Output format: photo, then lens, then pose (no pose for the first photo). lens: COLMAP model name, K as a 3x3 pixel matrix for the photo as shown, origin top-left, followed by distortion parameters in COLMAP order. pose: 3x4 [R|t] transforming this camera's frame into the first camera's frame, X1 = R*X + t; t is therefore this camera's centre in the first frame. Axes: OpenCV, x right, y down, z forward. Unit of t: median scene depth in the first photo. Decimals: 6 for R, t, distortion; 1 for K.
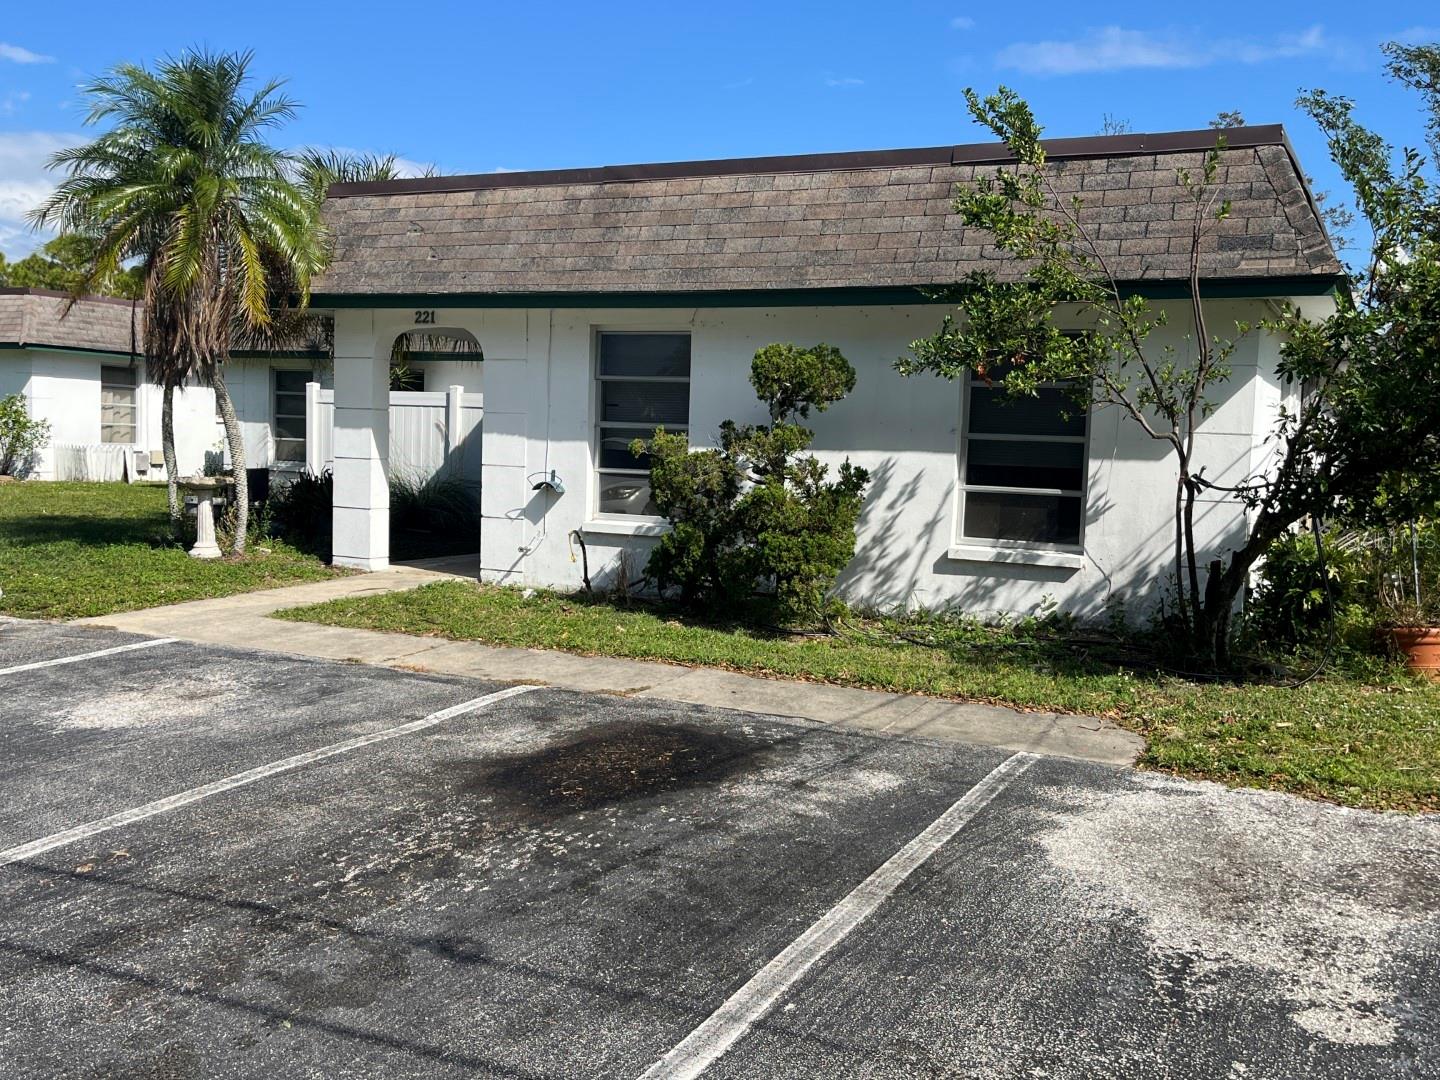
lens RADIAL K [[1374.0, 0, 727.2], [0, 1374.0, 535.2], [0, 0, 1]] dist [0.036854, 0.000000]
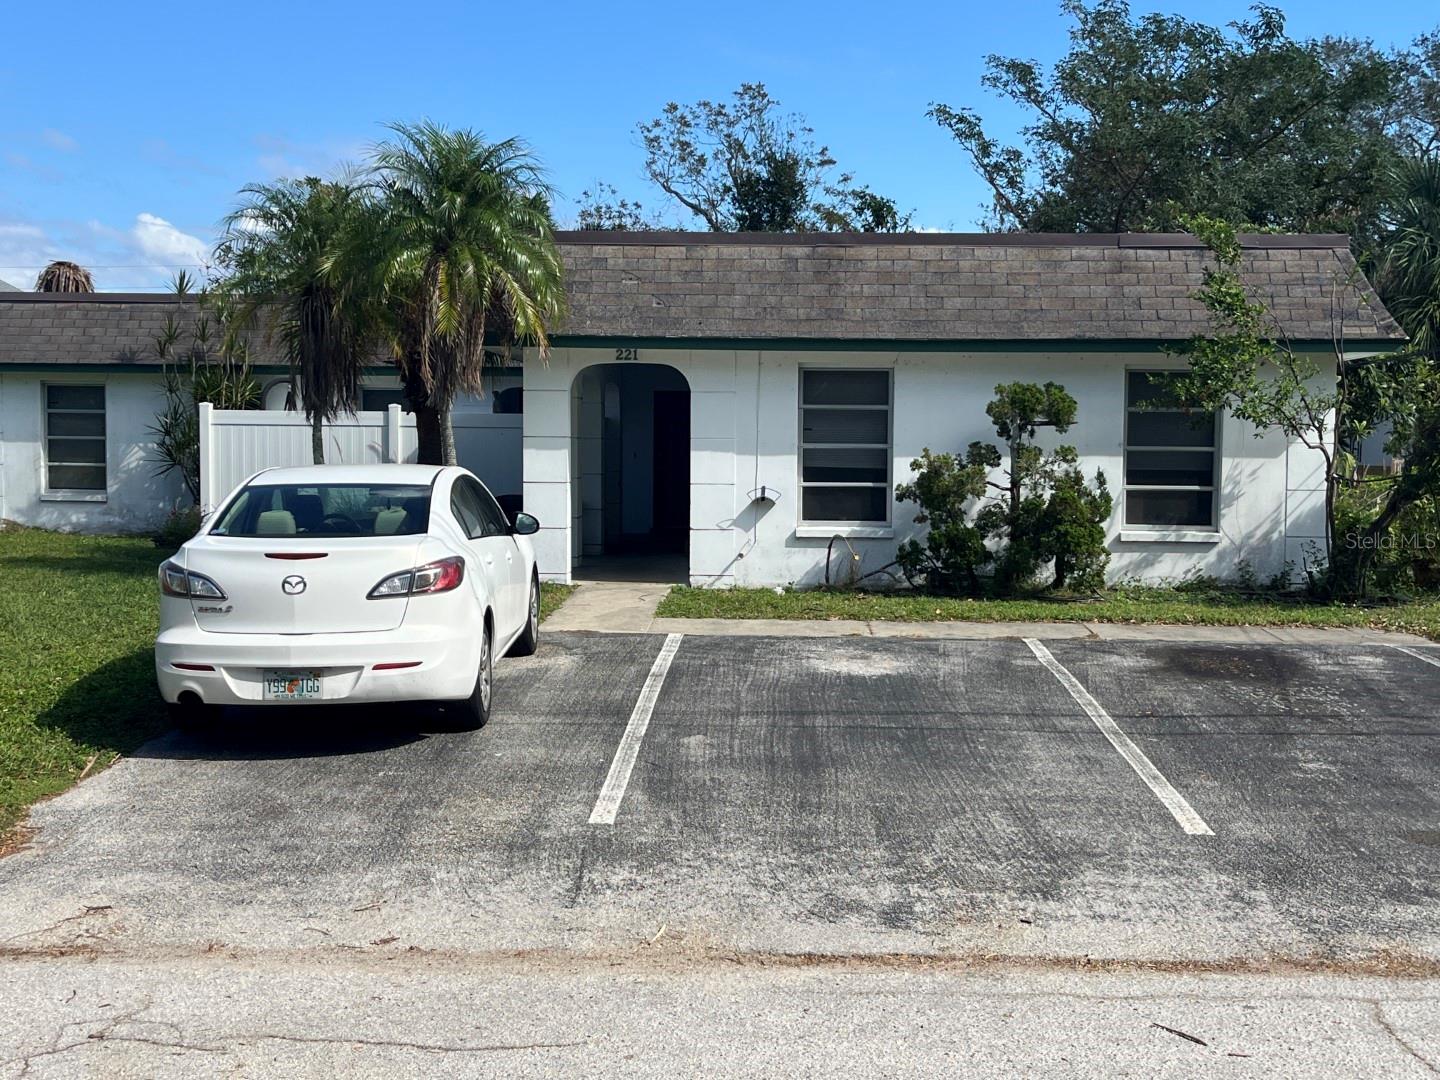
lens RADIAL K [[1727.2, 0, 715.8], [0, 1727.2, 536.6], [0, 0, 1]] dist [0.039983, 0.000000]
pose [[0.915764, -0.048289, 0.398804, -0.815447], [0.052005, 0.998646, 0.001501, -0.009245], [-0.398337, 0.019365, 0.917035, -0.359382]]
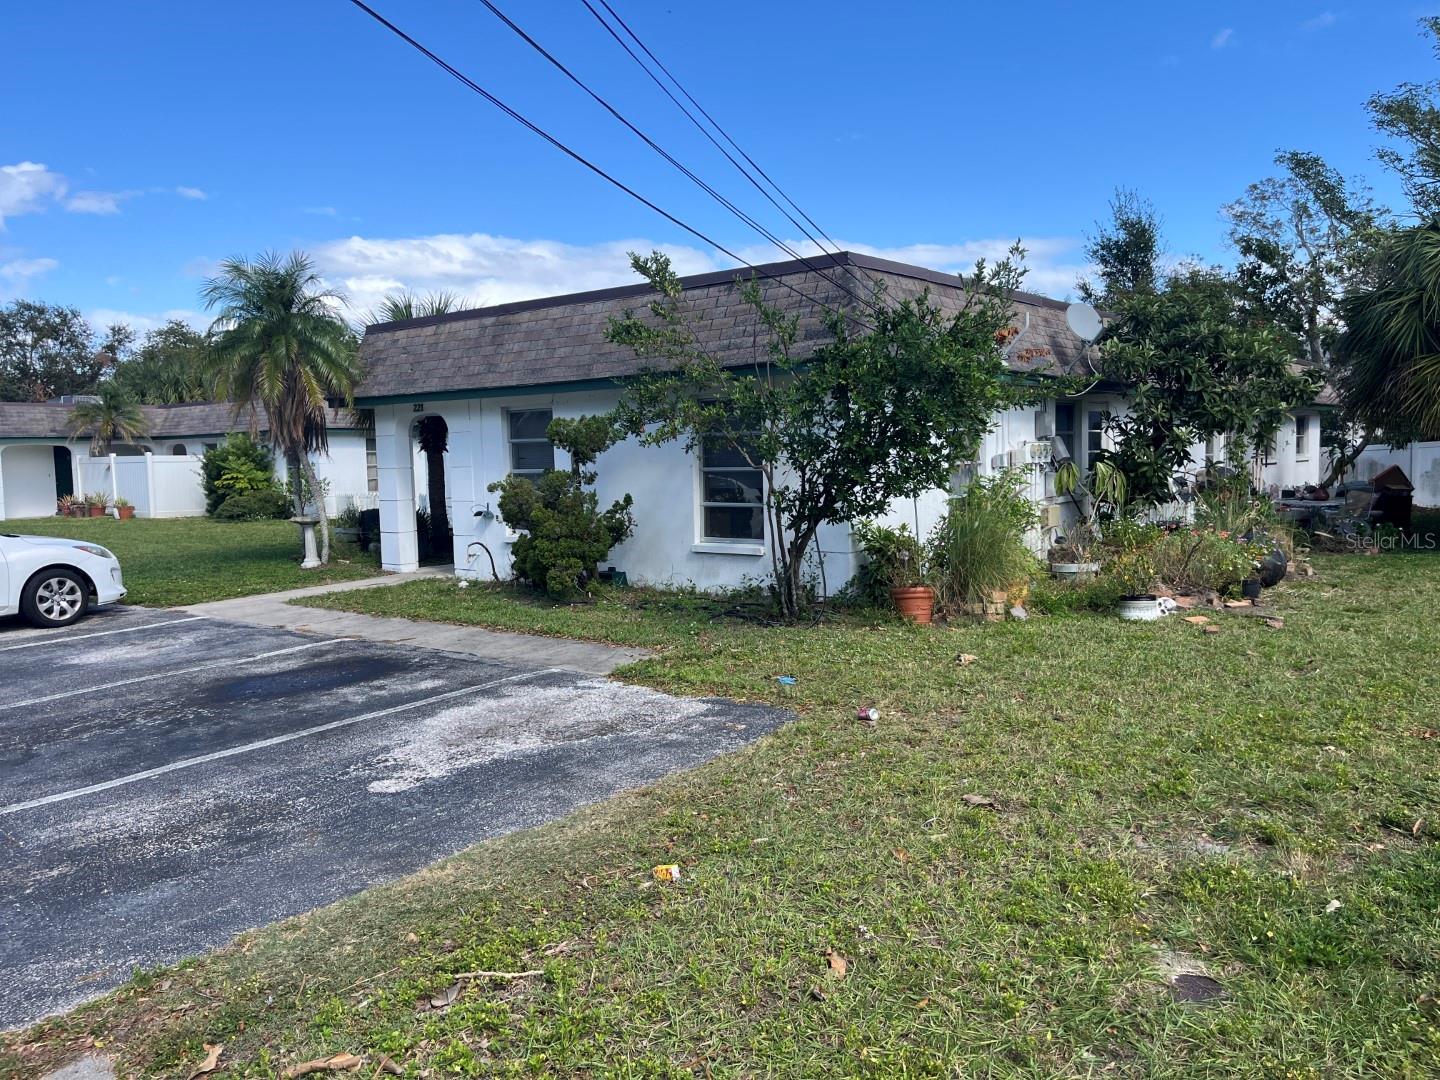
lens RADIAL K [[1093.4, 0, 717.7], [0, 1093.4, 535.9], [0, 0, 1]] dist [0.056945, -0.071224]
pose [[0.973620, -0.038783, -0.224856, 0.429917], [0.038170, 0.999246, -0.007075, 0.008548], [0.224960, -0.001694, 0.974366, -0.145032]]
